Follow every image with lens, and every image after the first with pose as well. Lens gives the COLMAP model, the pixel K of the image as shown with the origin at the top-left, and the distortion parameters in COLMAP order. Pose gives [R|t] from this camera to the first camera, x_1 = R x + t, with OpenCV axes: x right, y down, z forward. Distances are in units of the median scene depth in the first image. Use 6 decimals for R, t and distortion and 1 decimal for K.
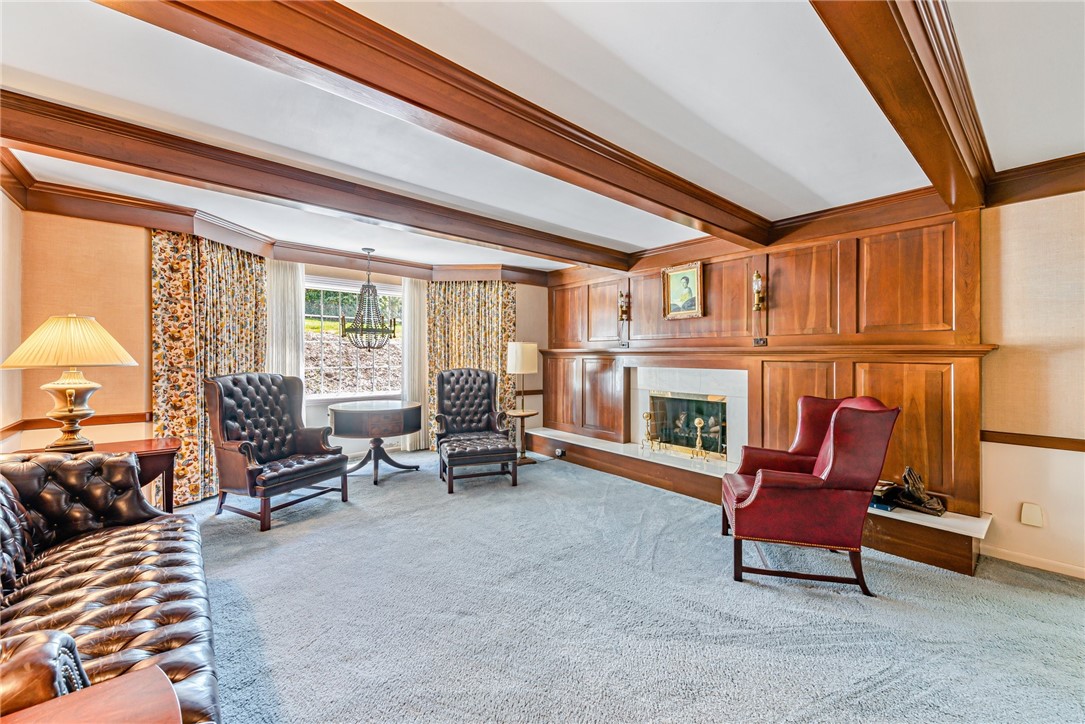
lens RADIAL K [[432.8, 0, 541.5], [0, 432.8, 356.6], [0, 0, 1]] dist [0.012300, -0.002478]
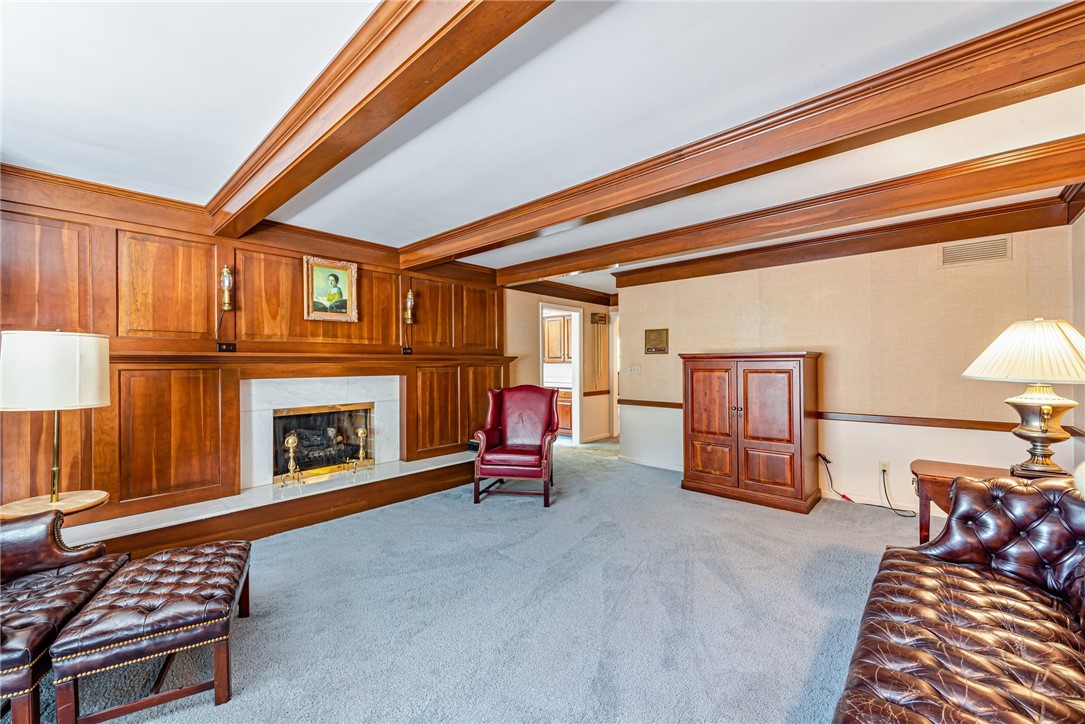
lens RADIAL K [[432.8, 0, 541.6], [0, 432.8, 361.2], [0, 0, 1]] dist [0.012300, -0.002478]
pose [[-0.150820, 0.001364, 0.988560, -0.631533], [0.007783, 0.999970, -0.000192, -0.002098], [-0.988531, 0.007665, -0.150826, 0.734120]]
